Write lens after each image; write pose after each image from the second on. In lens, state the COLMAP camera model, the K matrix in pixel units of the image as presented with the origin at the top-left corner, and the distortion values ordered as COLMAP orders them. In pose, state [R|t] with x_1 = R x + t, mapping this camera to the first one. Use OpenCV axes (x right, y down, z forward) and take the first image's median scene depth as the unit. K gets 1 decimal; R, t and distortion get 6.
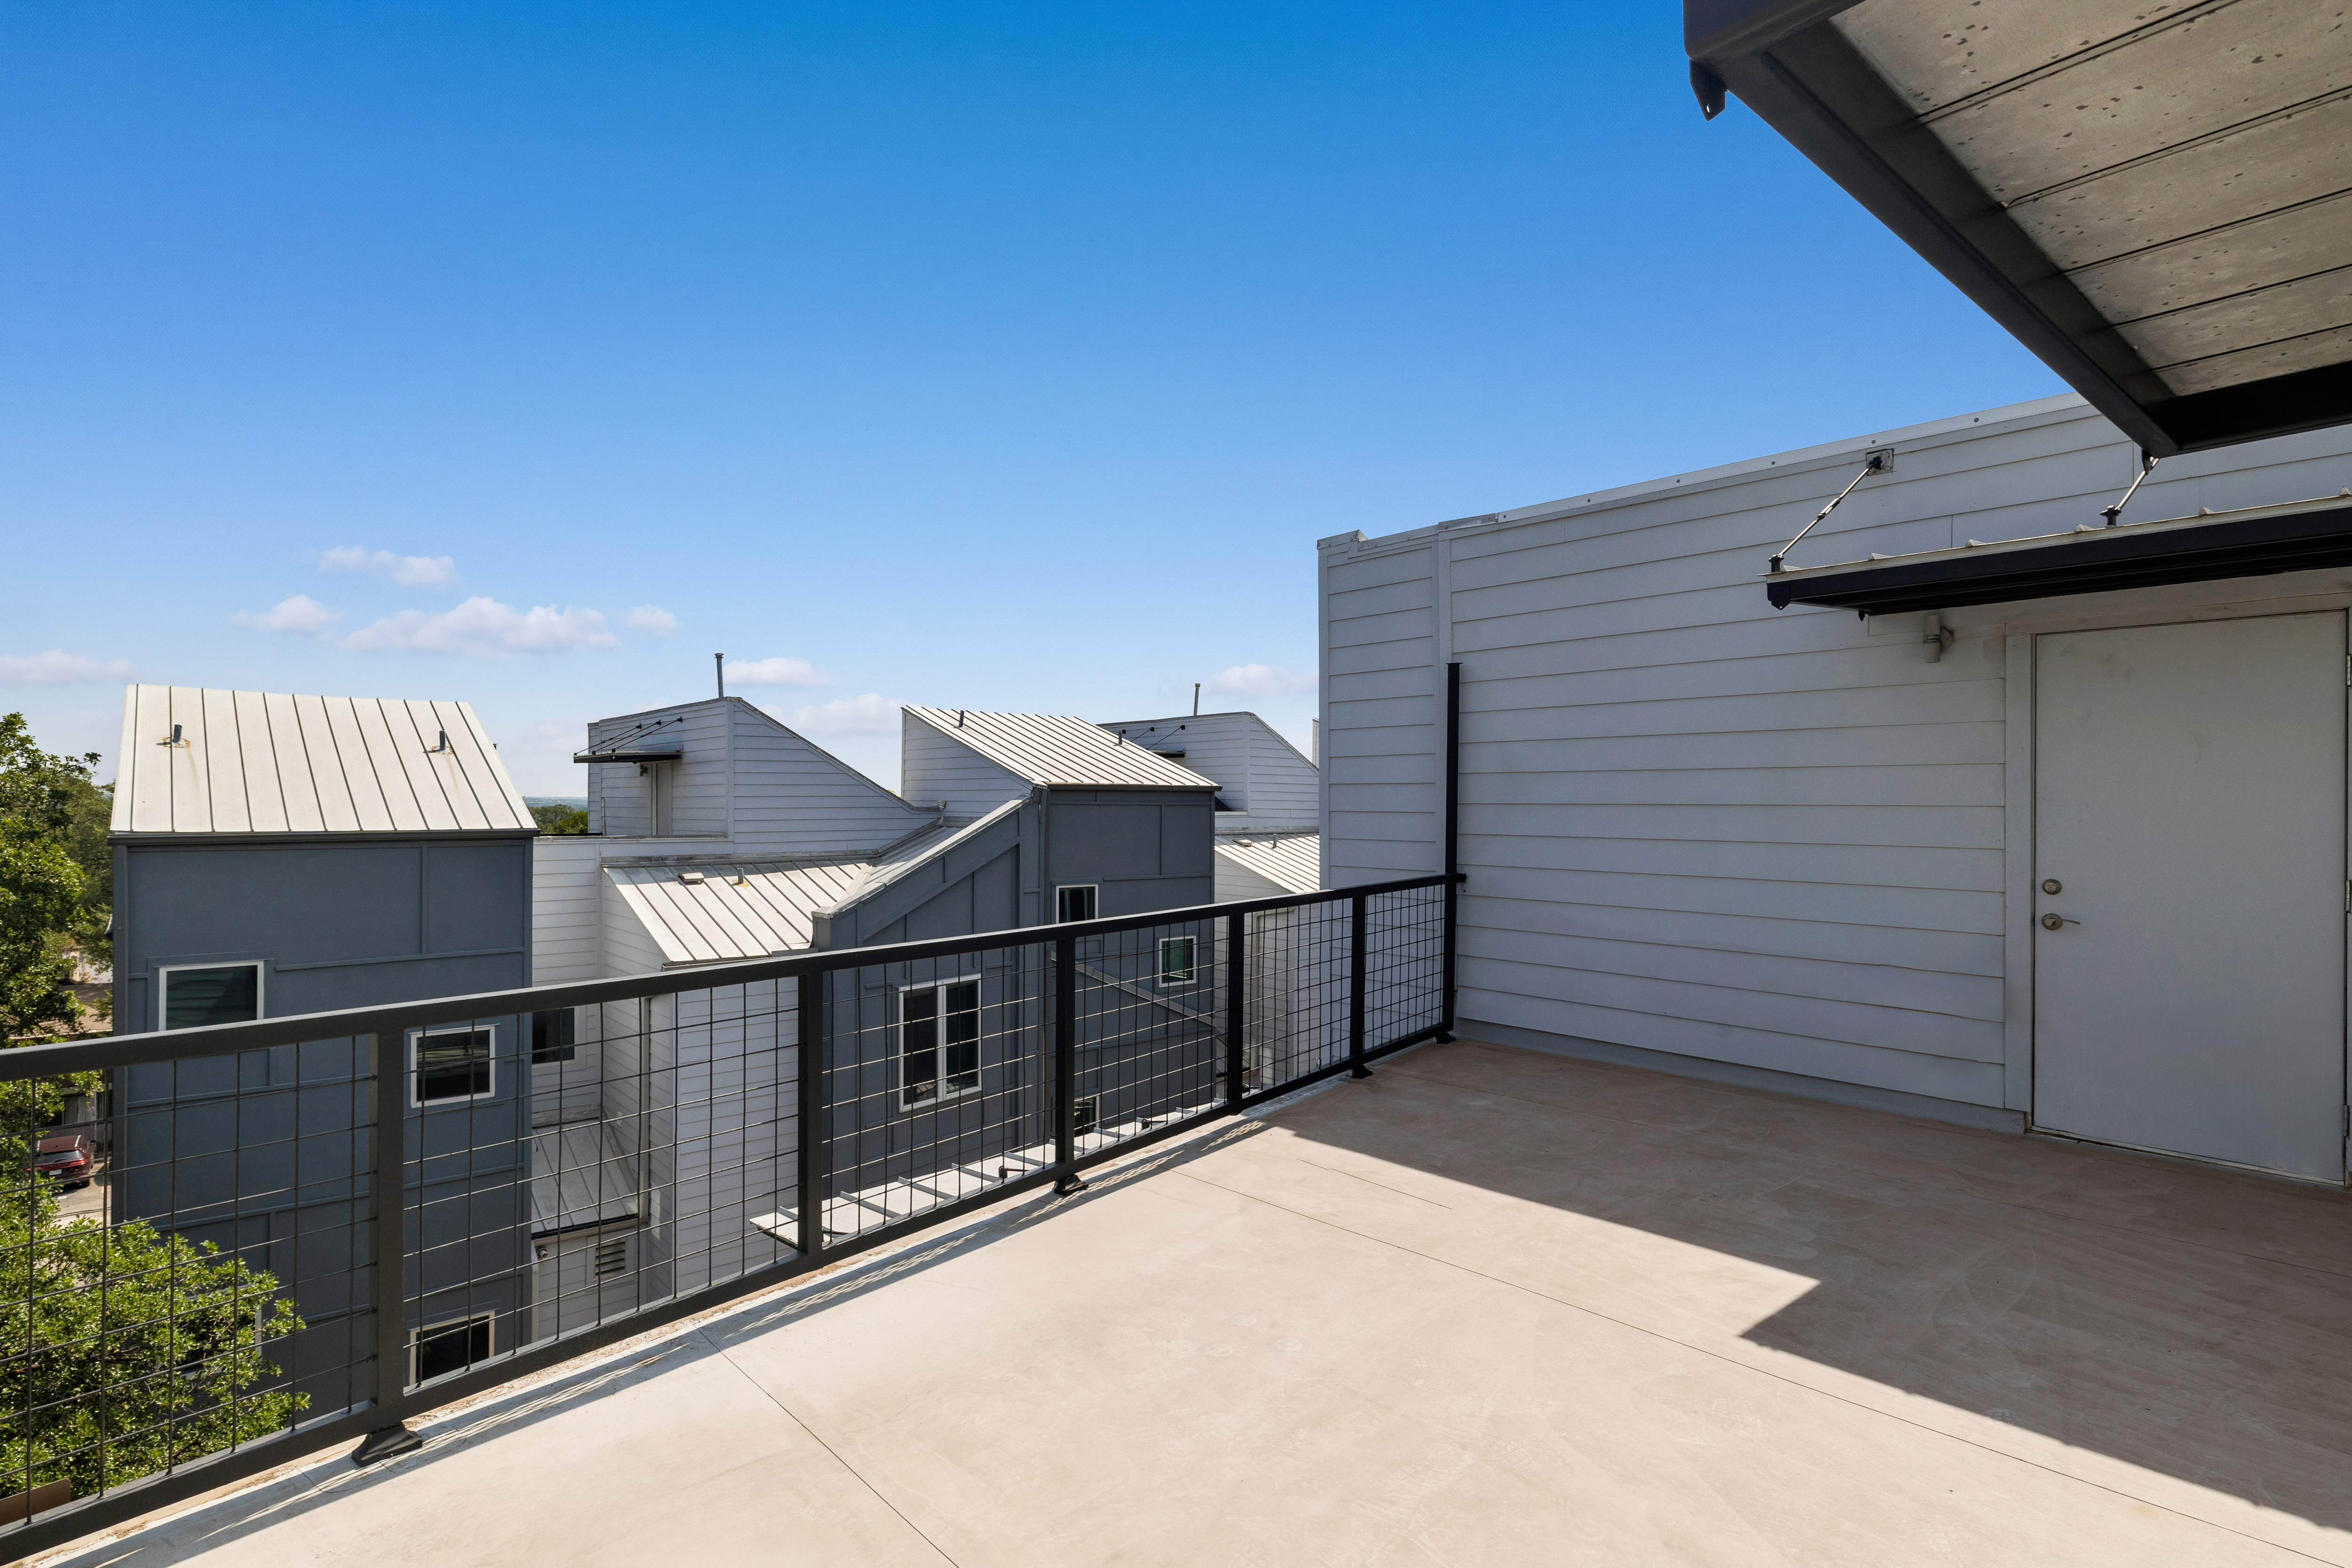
lens RADIAL K [[1192.5, 0, 1176.0], [0, 1192.5, 784.0], [0, 0, 1]] dist [0.001568, -0.000757]
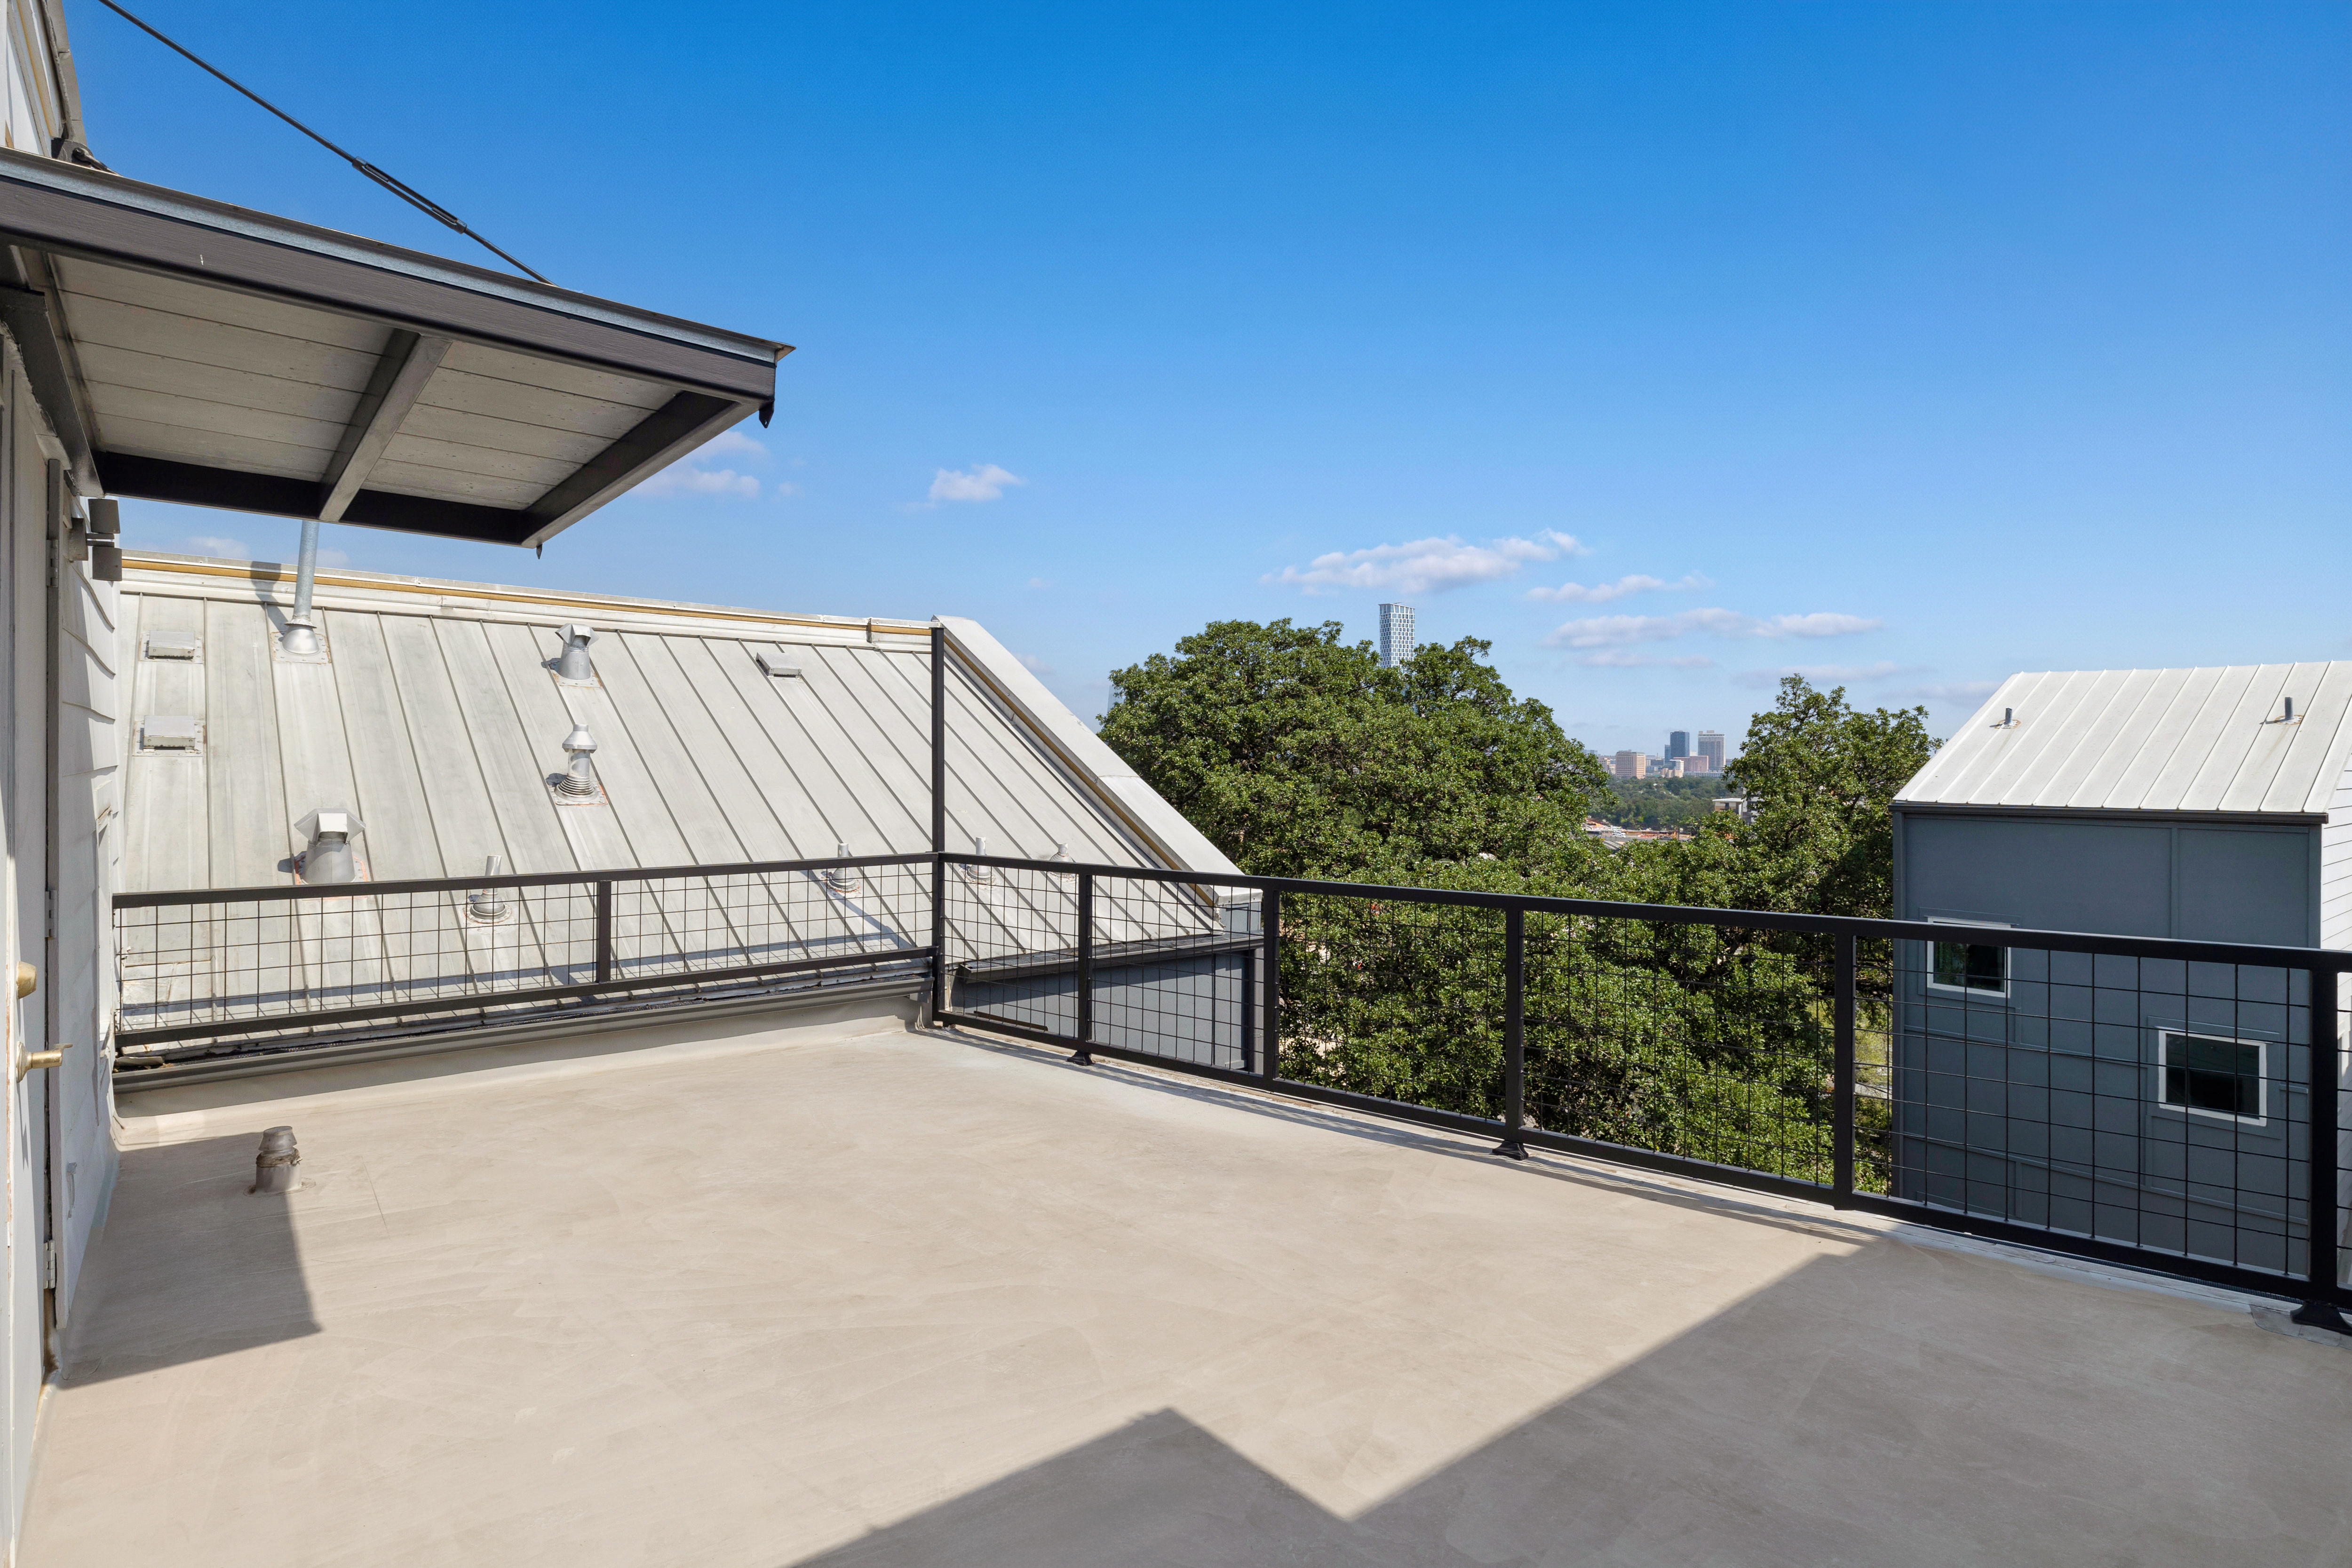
lens RADIAL K [[1200.4, 0, 1169.6], [0, 1200.4, 755.0], [0, 0, 1]] dist [-0.007779, -0.000418]
pose [[-0.031513, -0.013794, -0.999408, 1.069060], [0.007618, 0.999872, -0.014040, 0.009793], [0.999474, -0.008056, -0.031404, 0.829111]]
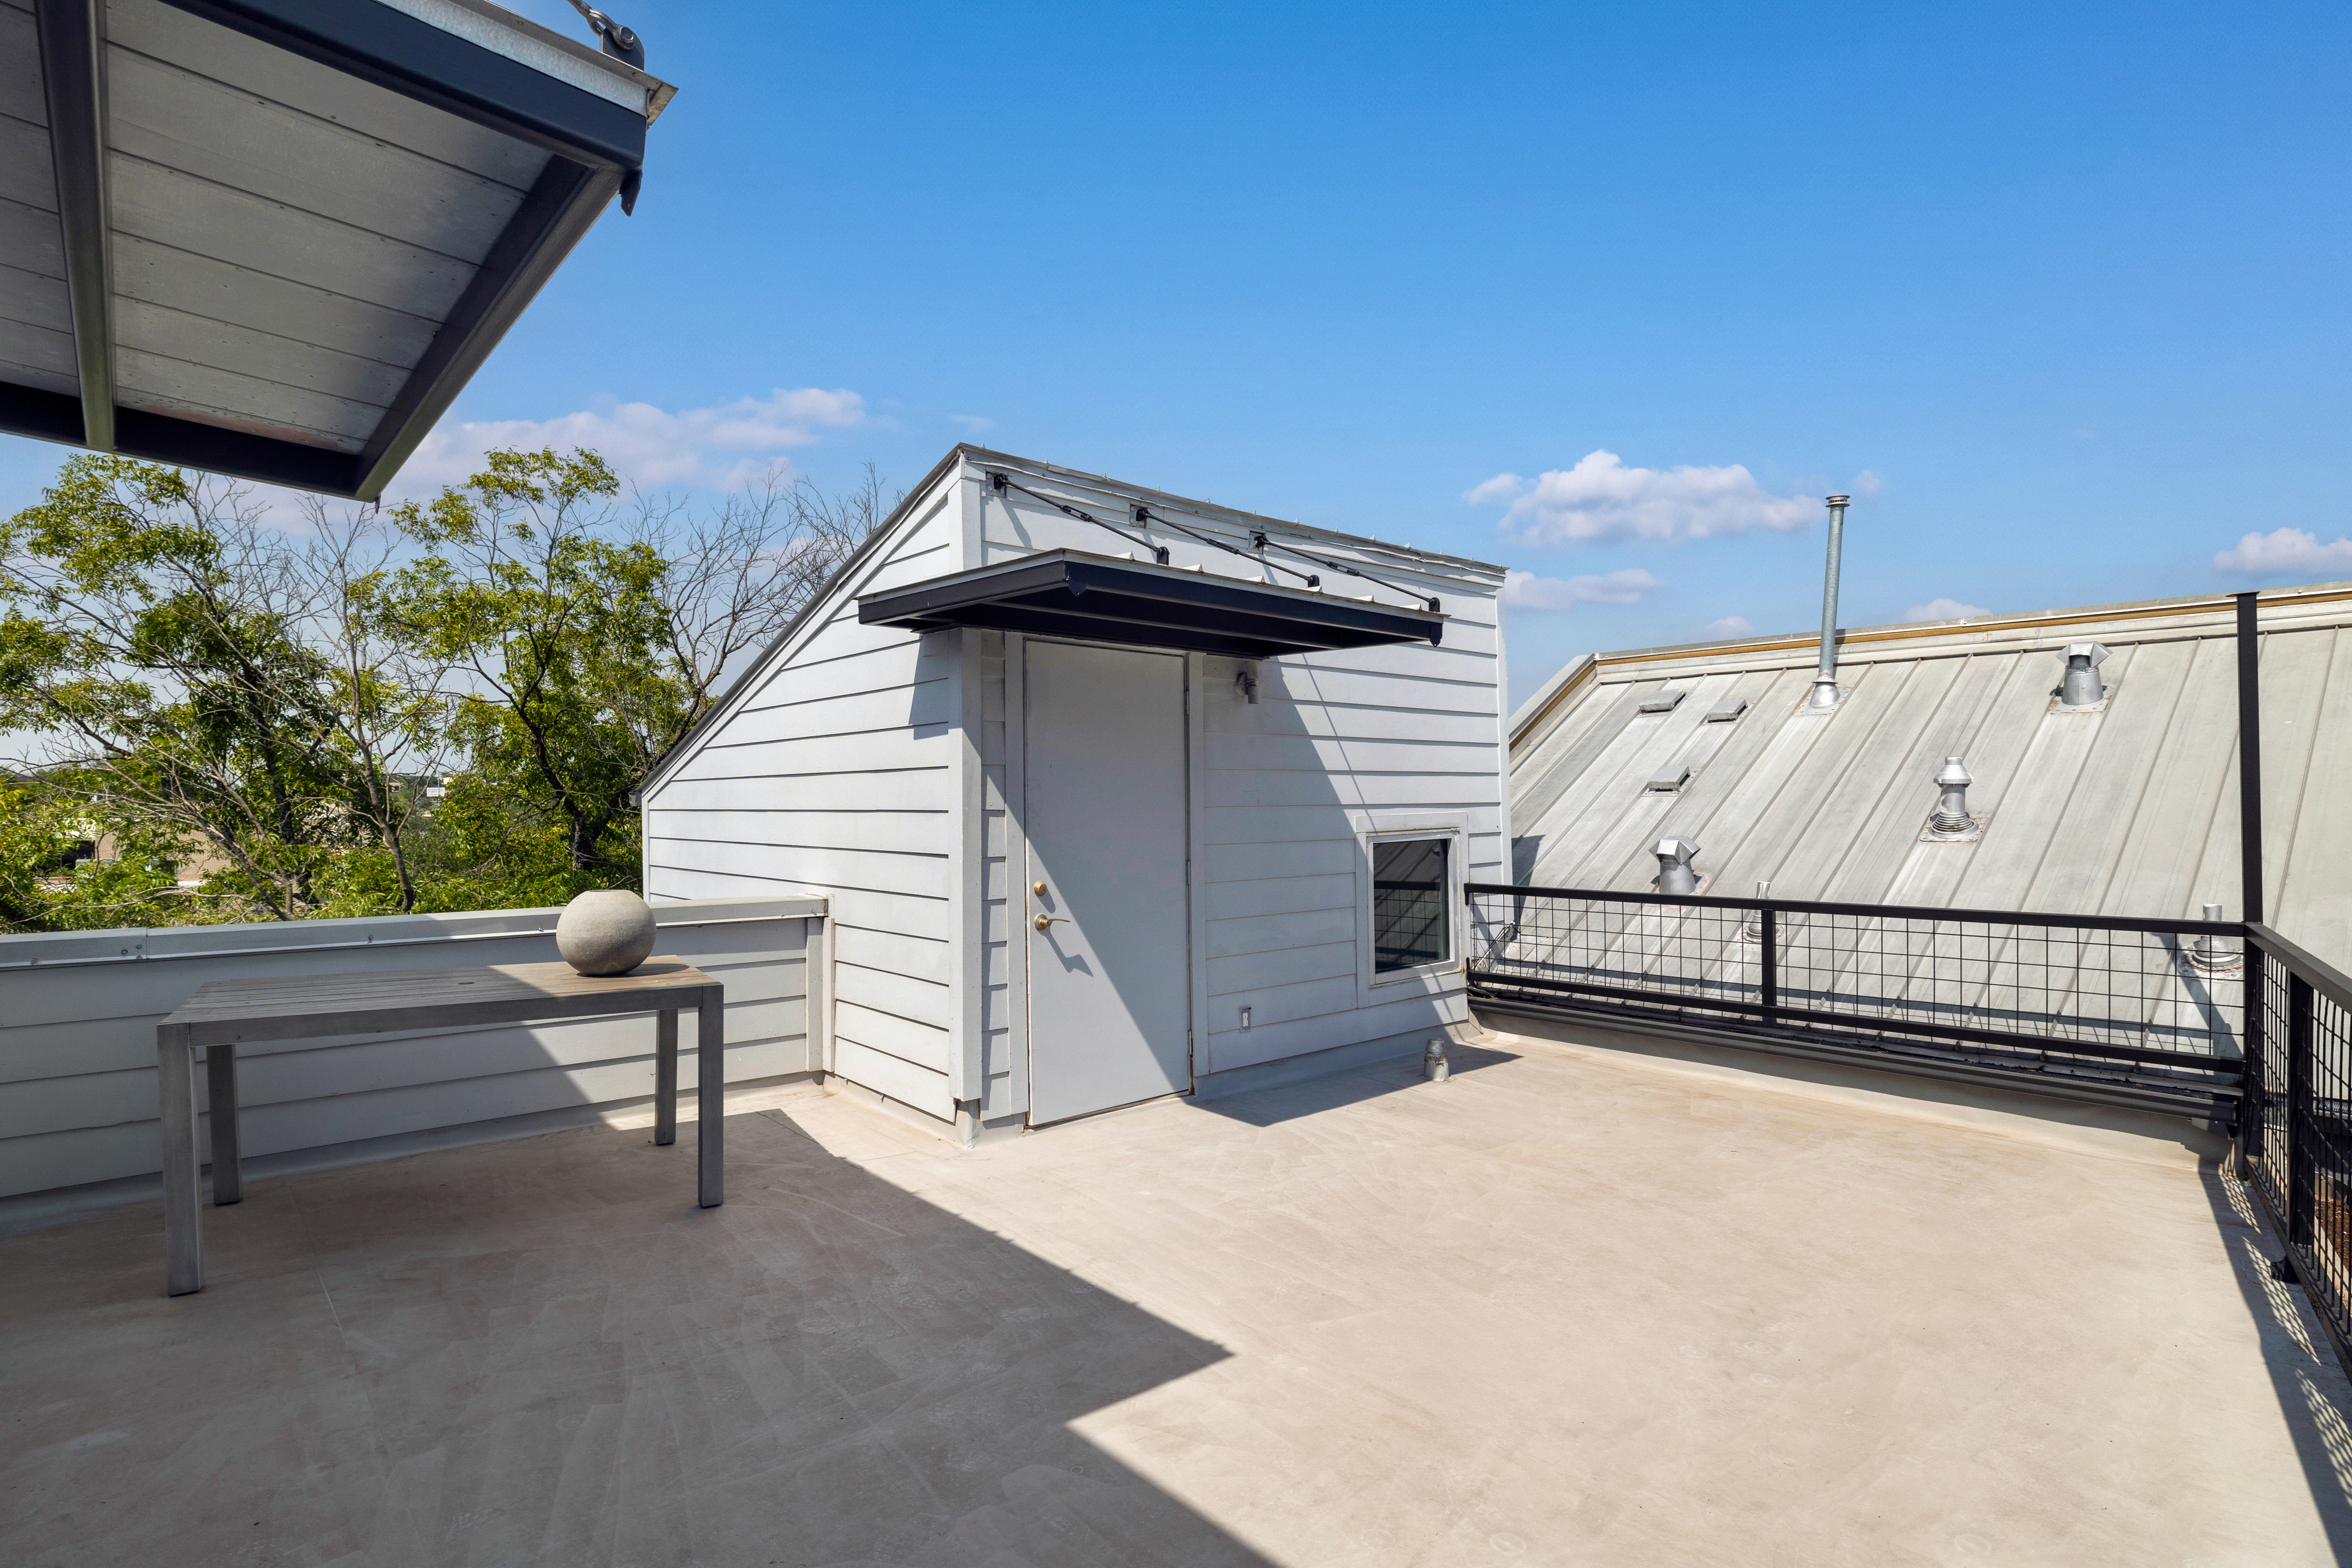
lens RADIAL K [[1192.5, 0, 1176.0], [0, 1192.5, 784.0], [0, 0, 1]] dist [0.001568, -0.000757]
pose [[-0.999851, -0.004016, -0.016805, 0.433101], [-0.003529, 0.999575, -0.028930, 0.022779], [0.016914, -0.028866, -0.999440, 1.595245]]
